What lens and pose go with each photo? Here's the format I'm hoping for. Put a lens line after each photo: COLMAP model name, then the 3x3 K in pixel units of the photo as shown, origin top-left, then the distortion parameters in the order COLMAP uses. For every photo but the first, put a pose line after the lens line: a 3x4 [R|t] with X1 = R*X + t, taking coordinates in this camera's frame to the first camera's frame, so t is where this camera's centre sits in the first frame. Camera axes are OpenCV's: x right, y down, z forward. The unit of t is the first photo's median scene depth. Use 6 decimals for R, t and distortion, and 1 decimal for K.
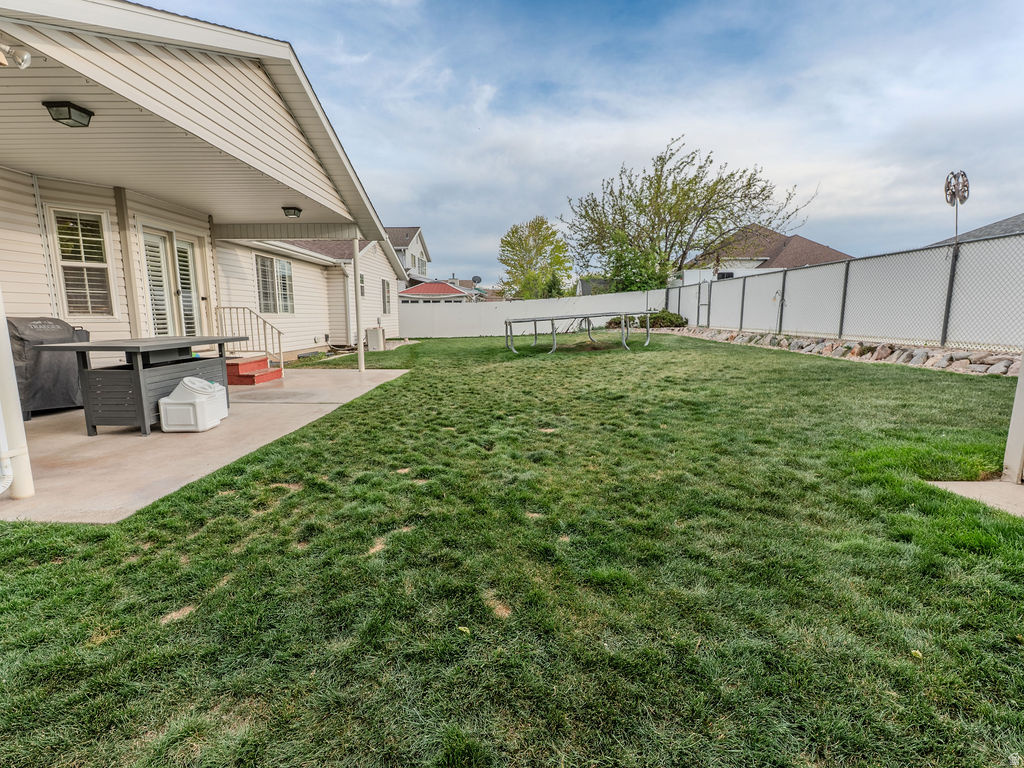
lens RADIAL K [[459.6, 0, 502.8], [0, 459.6, 385.0], [0, 0, 1]] dist [0.005723, -0.000225]
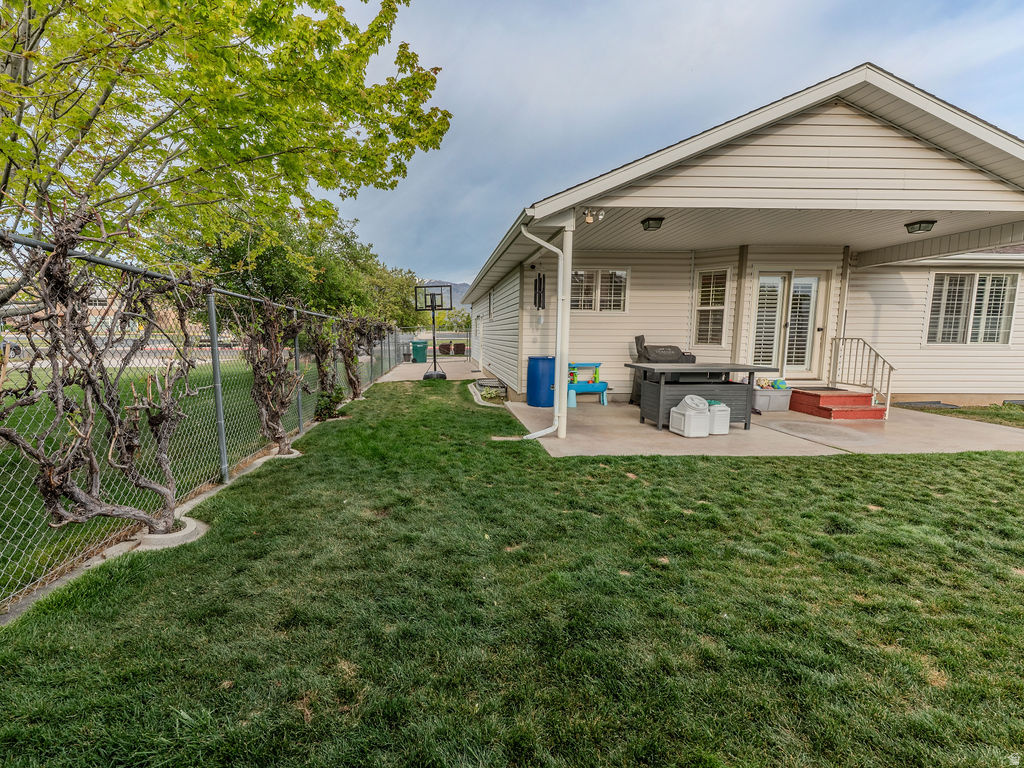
lens RADIAL K [[459.3, 0, 456.5], [0, 459.3, 384.8], [0, 0, 1]] dist [-0.000682, -0.000122]
pose [[0.067710, 0.111869, -0.991413, 0.348639], [-0.157436, 0.982442, 0.100105, -0.044005], [0.985205, 0.149306, 0.084133, 0.142241]]
